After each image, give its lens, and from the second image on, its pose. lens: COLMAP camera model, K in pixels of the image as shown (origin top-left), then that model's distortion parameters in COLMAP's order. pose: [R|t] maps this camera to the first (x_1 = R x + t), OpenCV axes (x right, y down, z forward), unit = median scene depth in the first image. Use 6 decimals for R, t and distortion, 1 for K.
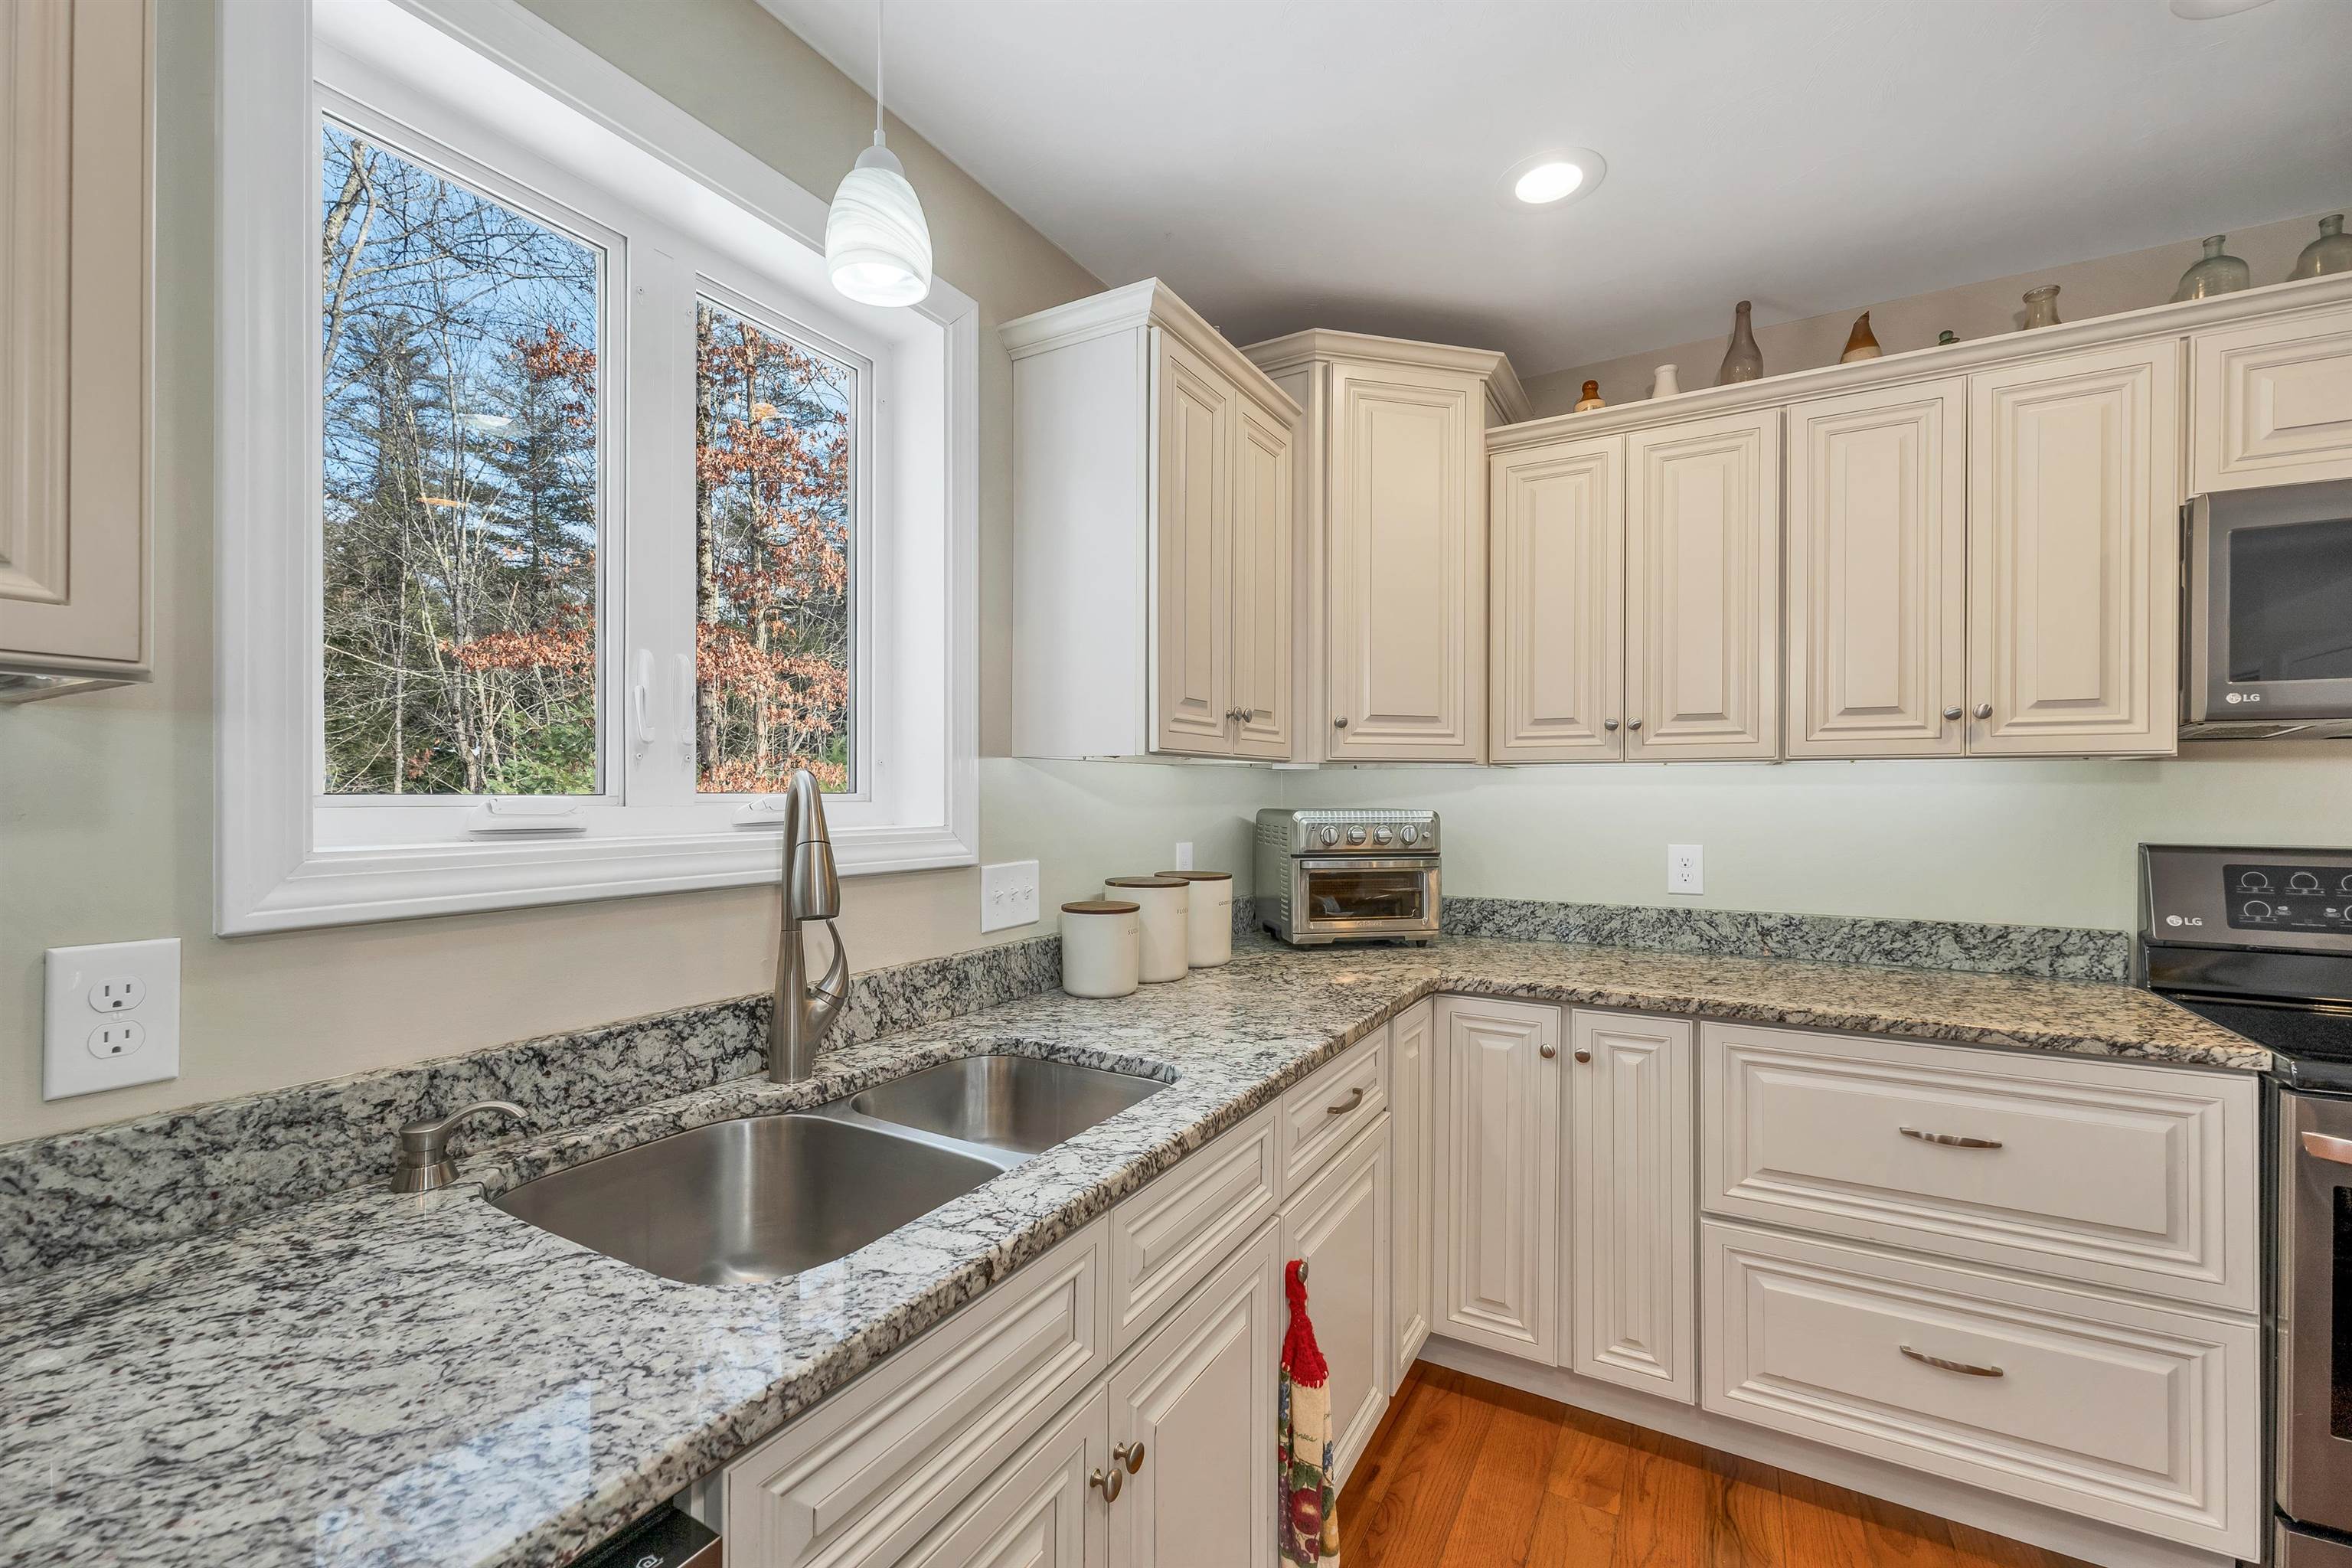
lens RADIAL K [[972.1, 0, 1159.6], [0, 972.1, 793.7], [0, 0, 1]] dist [0.000836, 0.000714]
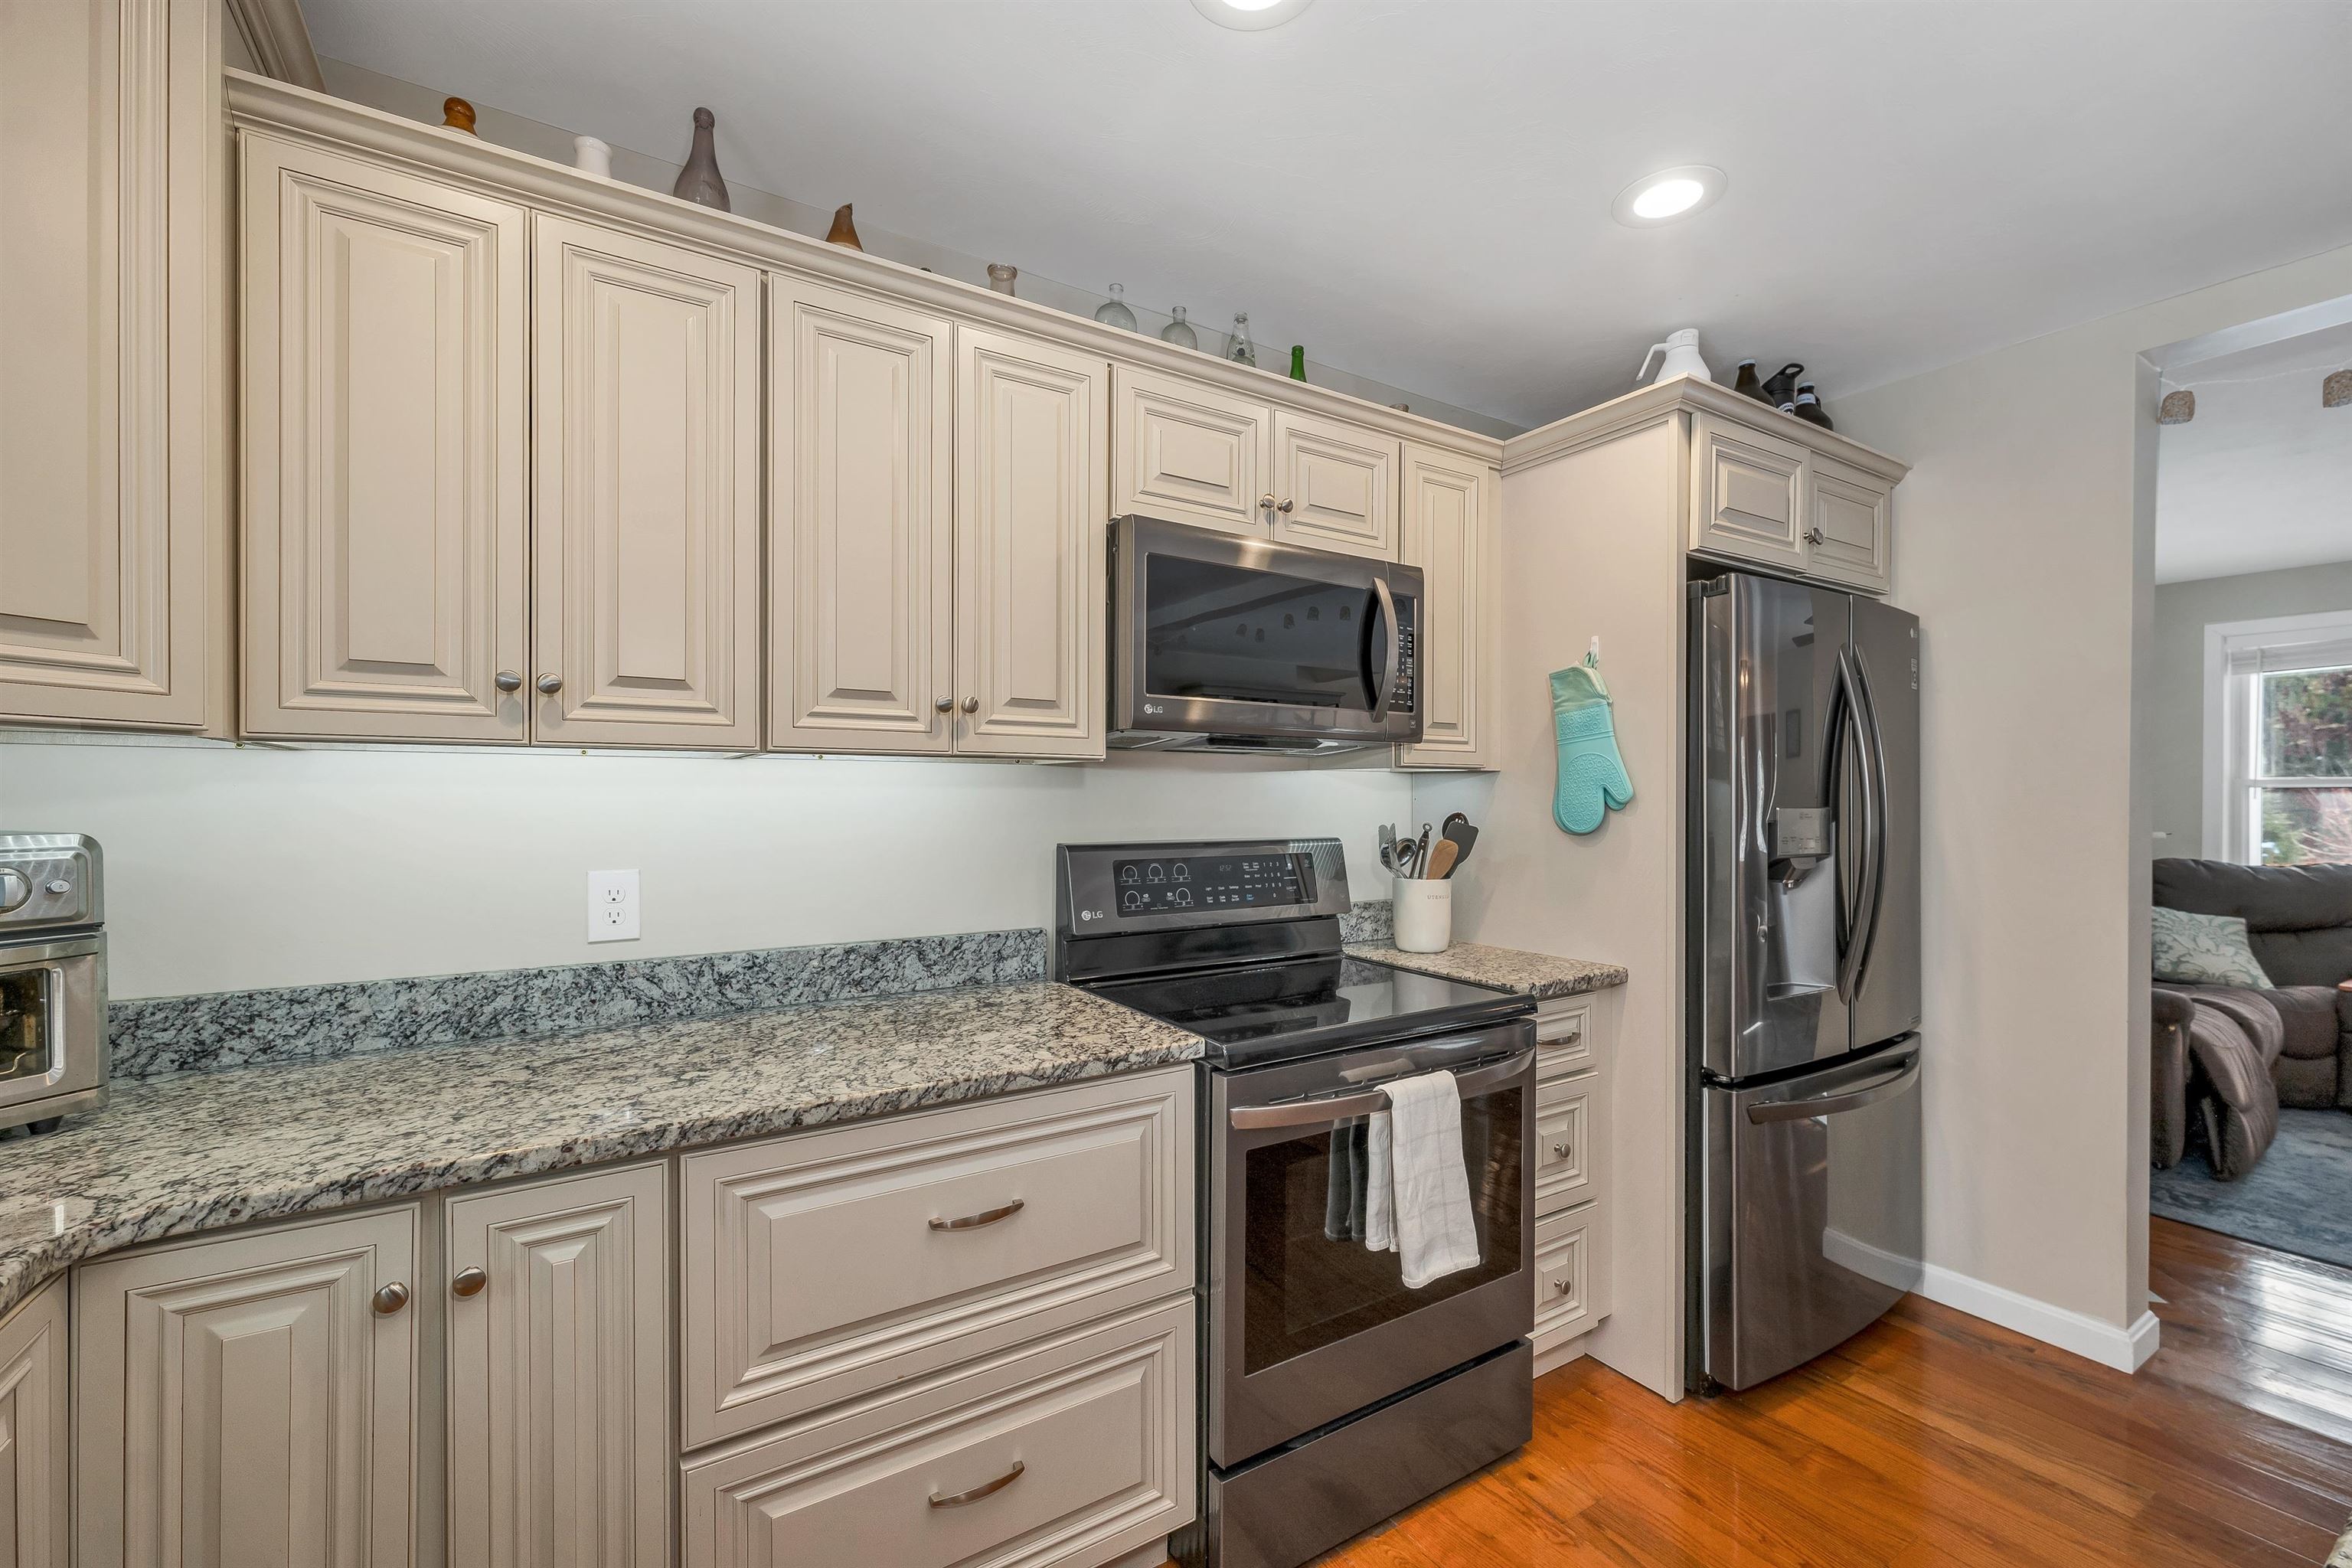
lens RADIAL K [[972.1, 0, 1184.8], [0, 972.1, 801.0], [0, 0, 1]] dist [0.000836, 0.000714]
pose [[0.455519, -0.004732, 0.890213, 0.135172], [-0.001767, 0.999979, 0.006220, -0.002259], [-0.890224, -0.004406, 0.455501, 0.398794]]
